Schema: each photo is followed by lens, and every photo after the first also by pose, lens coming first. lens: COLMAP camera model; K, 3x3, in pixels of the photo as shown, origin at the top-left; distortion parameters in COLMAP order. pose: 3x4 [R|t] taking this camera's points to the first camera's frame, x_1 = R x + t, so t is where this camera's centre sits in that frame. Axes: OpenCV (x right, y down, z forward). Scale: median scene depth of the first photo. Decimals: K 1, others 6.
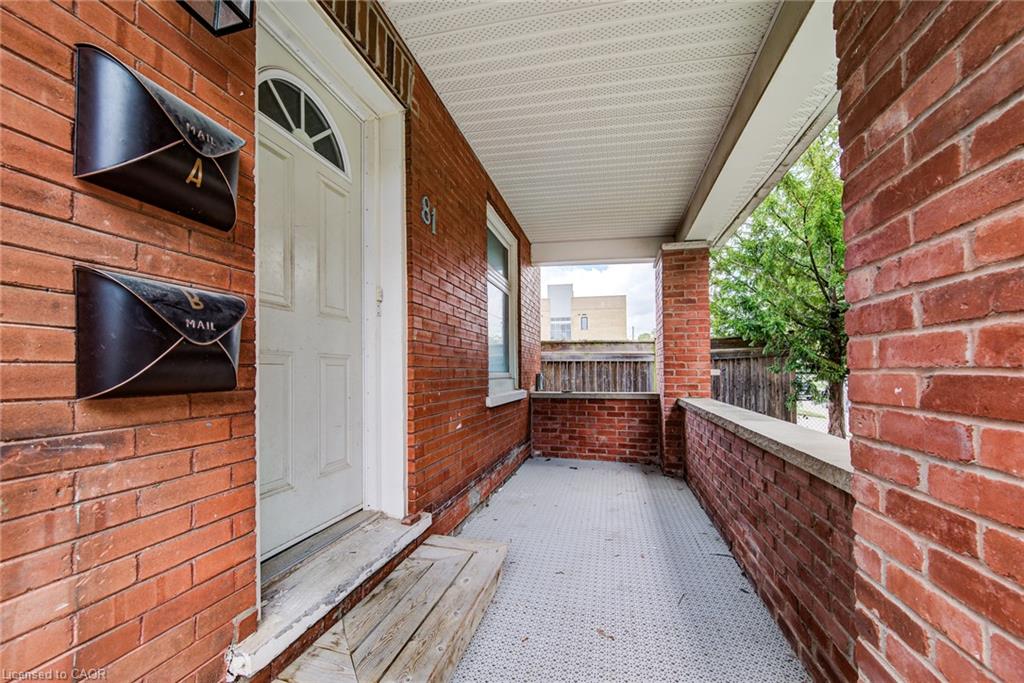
lens RADIAL K [[398.3, 0, 502.4], [0, 398.3, 371.3], [0, 0, 1]] dist [-0.007954, -0.000336]
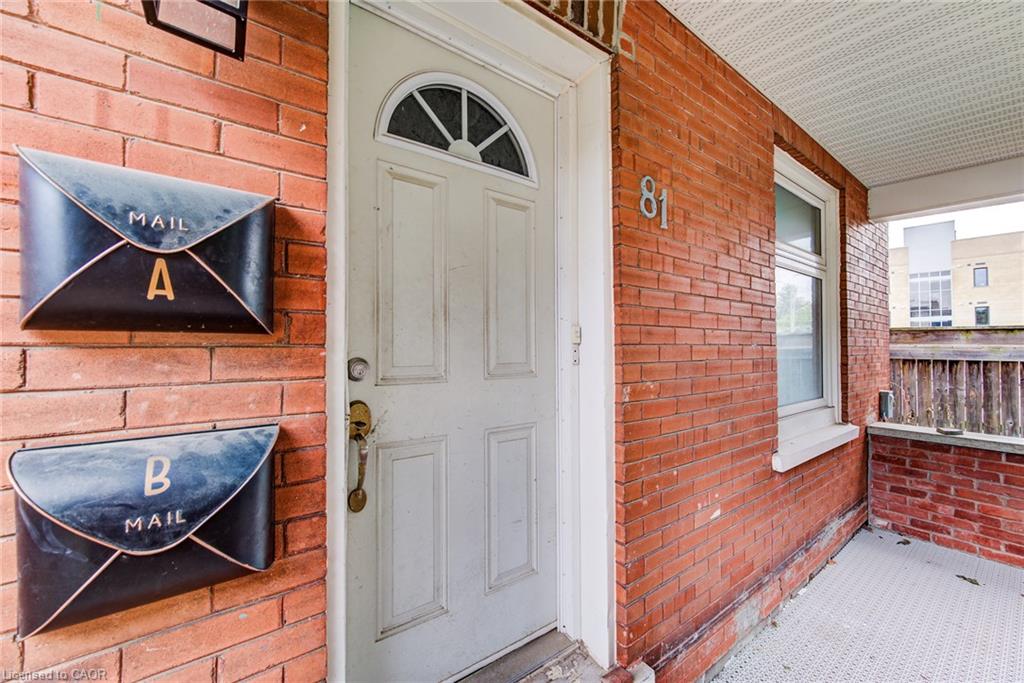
lens RADIAL K [[398.3, 0, 516.1], [0, 398.3, 347.9], [0, 0, 1]] dist [-0.007954, -0.000336]
pose [[0.788434, -0.002038, -0.615116, 0.040479], [0.006207, 0.999970, 0.004642, -0.172366], [0.615088, -0.007478, 0.788423, 0.372747]]
